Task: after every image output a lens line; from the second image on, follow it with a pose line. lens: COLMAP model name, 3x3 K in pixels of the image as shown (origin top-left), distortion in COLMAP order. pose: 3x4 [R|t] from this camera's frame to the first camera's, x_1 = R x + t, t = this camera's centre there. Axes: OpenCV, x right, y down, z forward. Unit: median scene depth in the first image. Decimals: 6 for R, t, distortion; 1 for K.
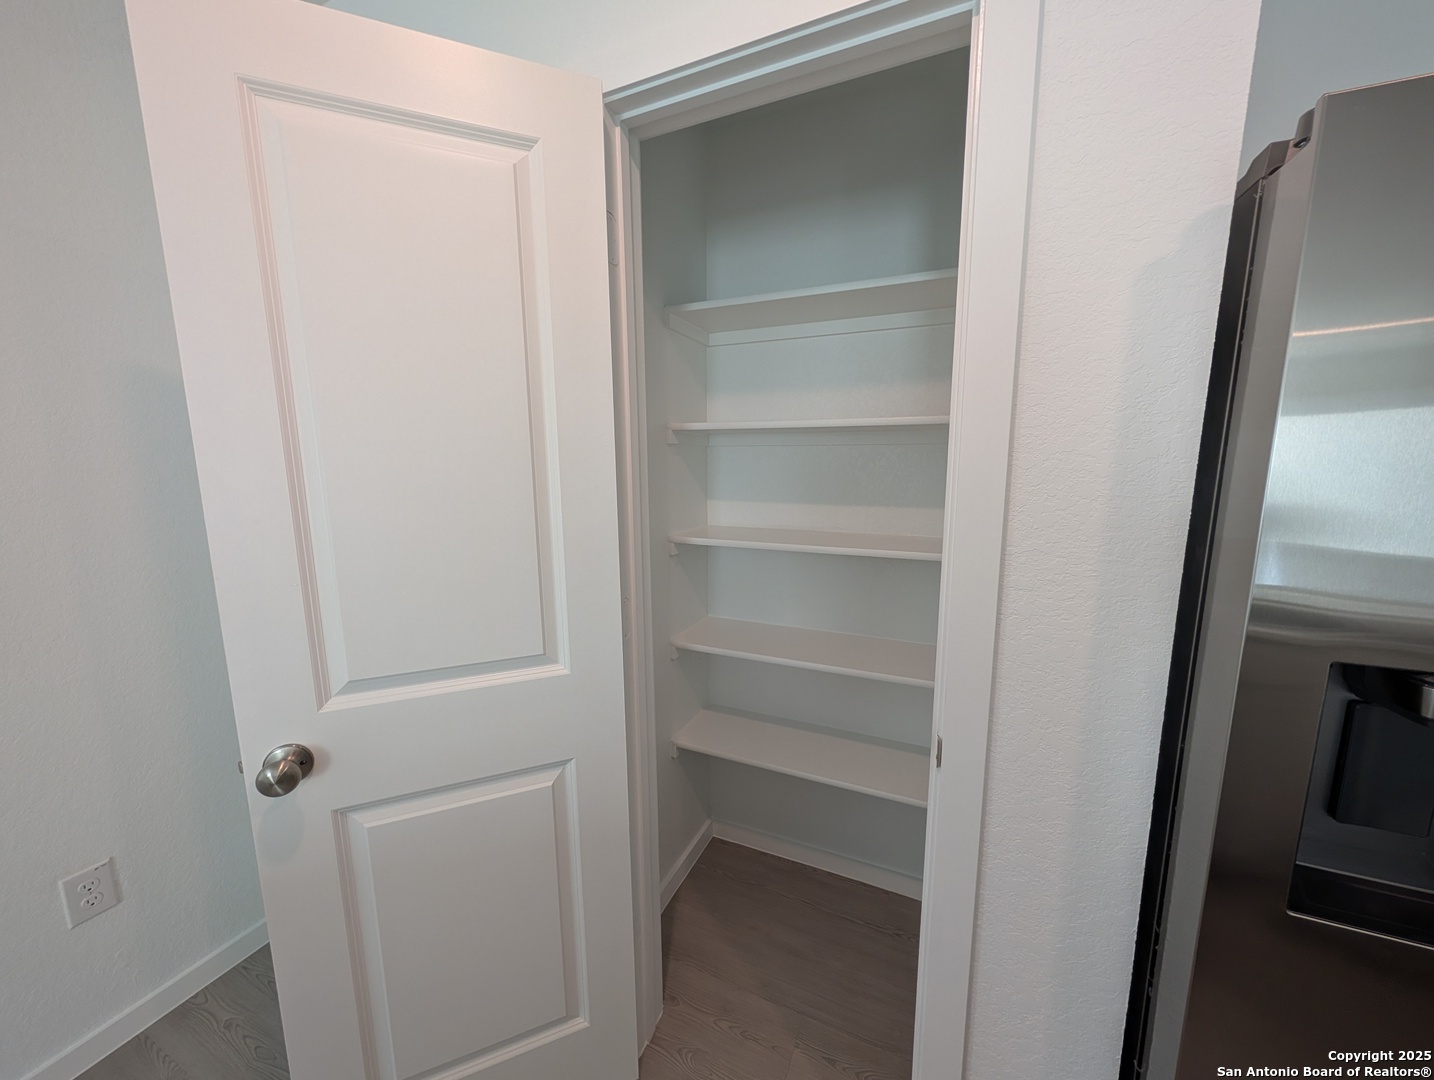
lens RADIAL K [[522.5, 0, 722.9], [0, 522.5, 543.5], [0, 0, 1]] dist [-0.000560, 0.000311]
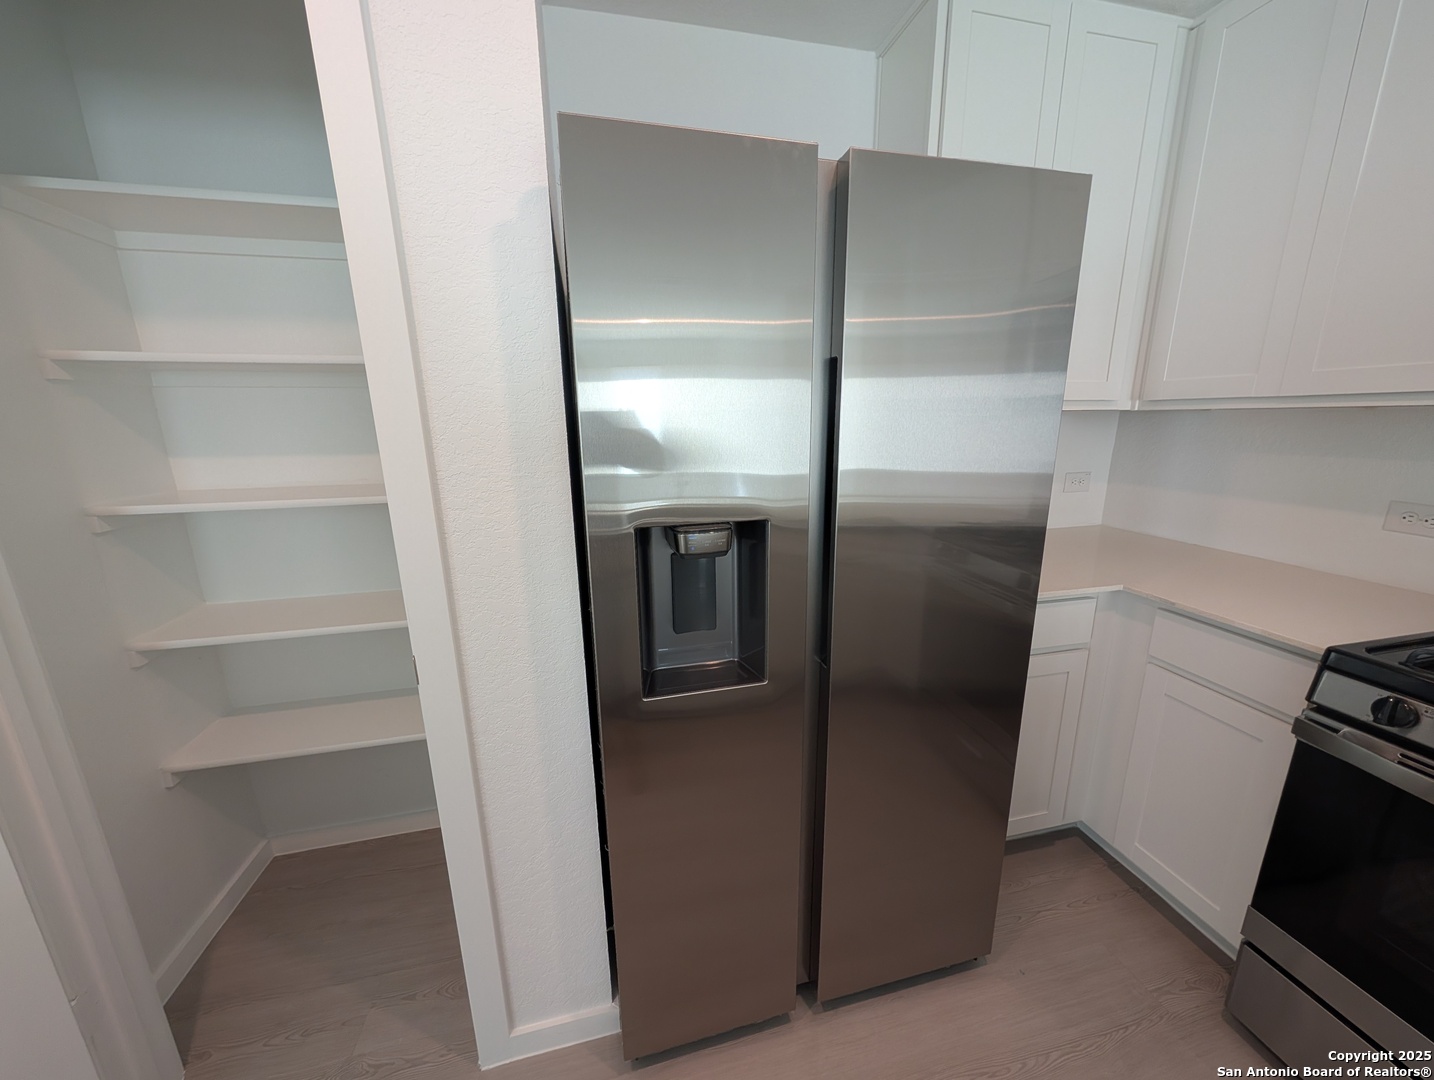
lens RADIAL K [[522.5, 0, 724.9], [0, 522.5, 542.7], [0, 0, 1]] dist [-0.000560, 0.000311]
pose [[0.800636, -0.149248, 0.580264, 0.190210], [0.104993, 0.988441, 0.109367, 0.050155], [-0.589880, -0.026639, 0.807052, -0.133031]]
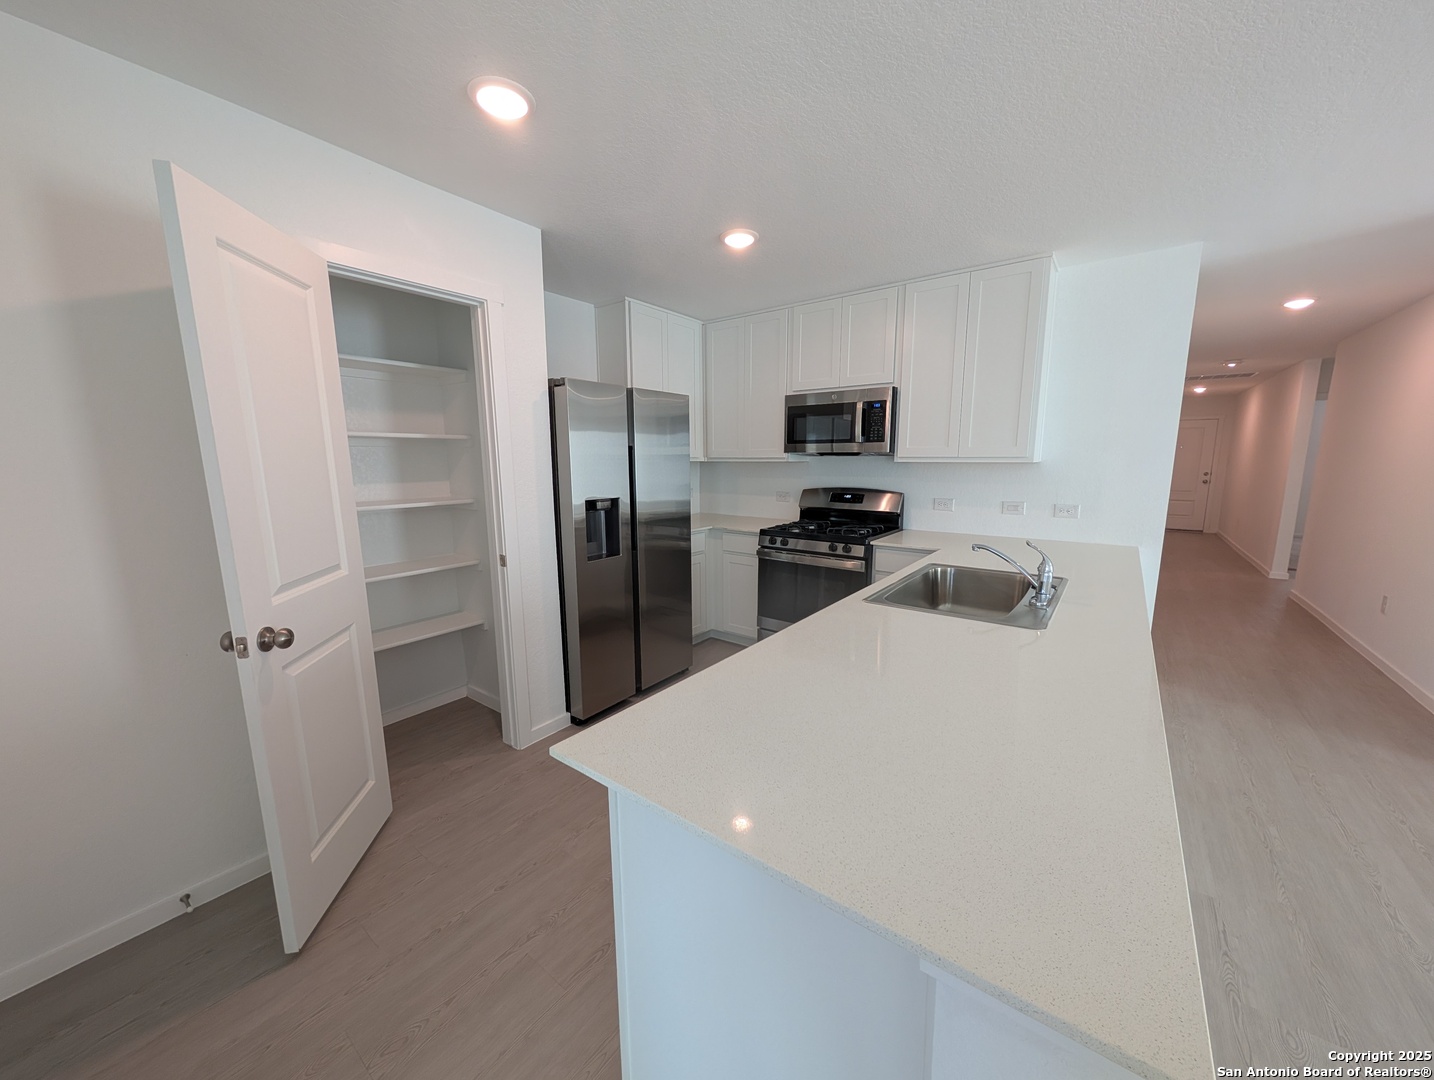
lens RADIAL K [[522.5, 0, 723.1], [0, 522.5, 540.4], [0, 0, 1]] dist [-0.000560, 0.000311]
pose [[0.227085, -0.152432, 0.961871, -1.169025], [0.150763, 0.981270, 0.119913, 0.078278], [-0.962134, 0.117784, 0.245813, -0.471816]]
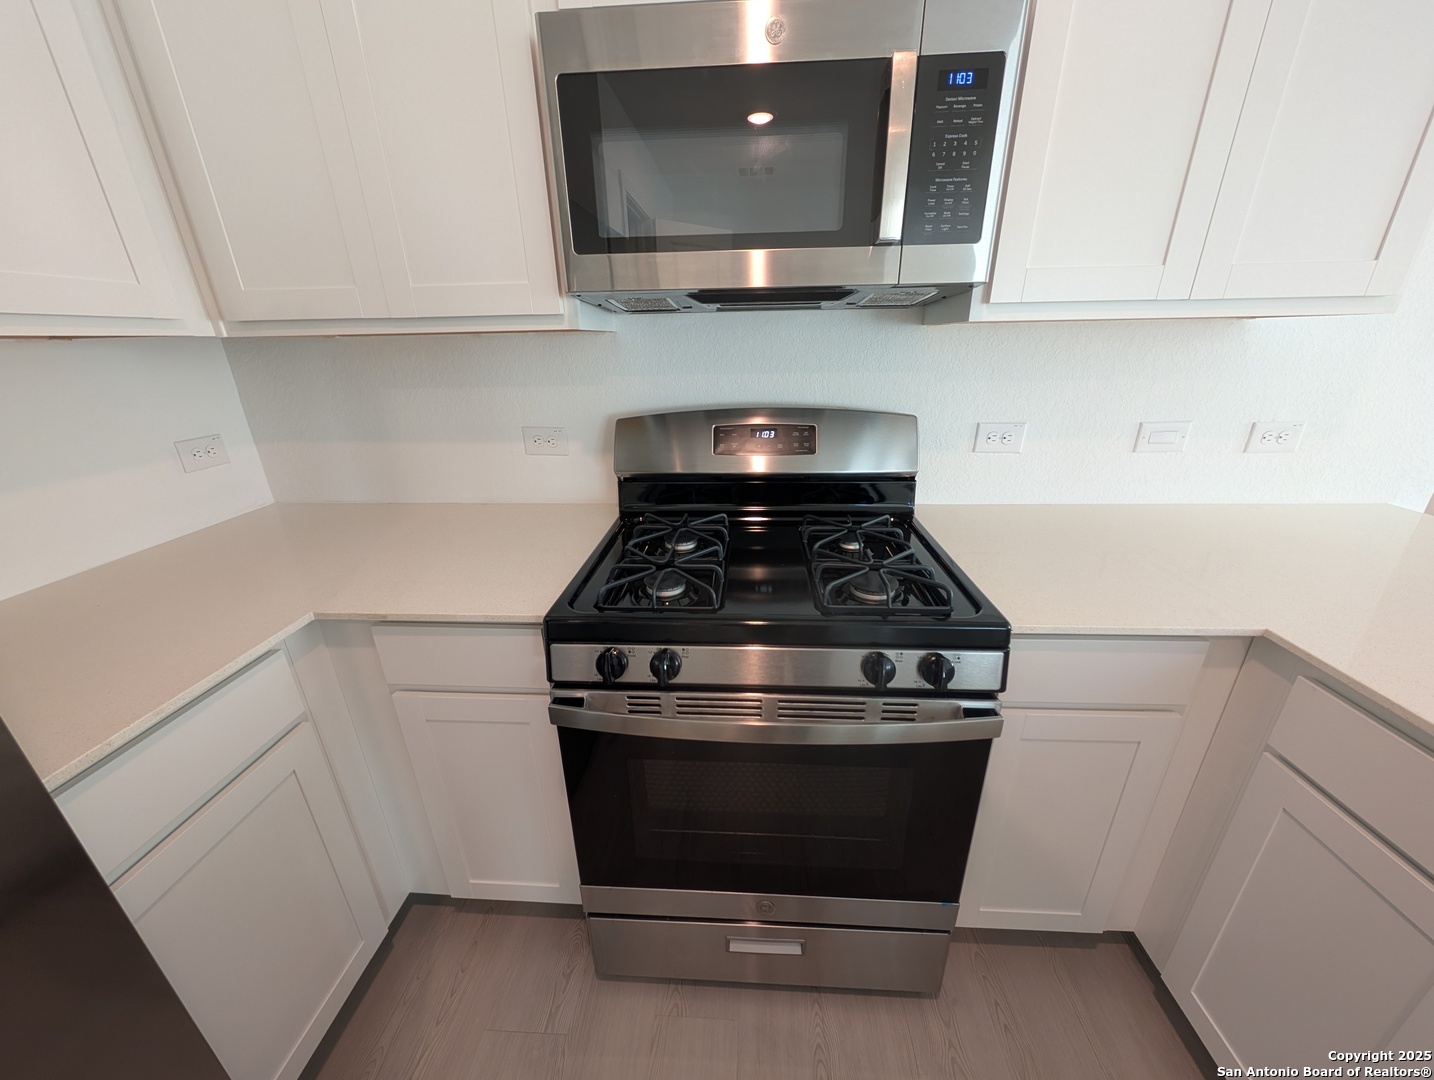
lens RADIAL K [[522.5, 0, 715.4], [0, 522.5, 540.3], [0, 0, 1]] dist [-0.000560, 0.000311]
pose [[-0.345552, -0.335450, 0.876394, 0.637552], [0.160965, 0.898894, 0.407528, 0.052883], [-0.924491, 0.281891, -0.256619, -0.103395]]
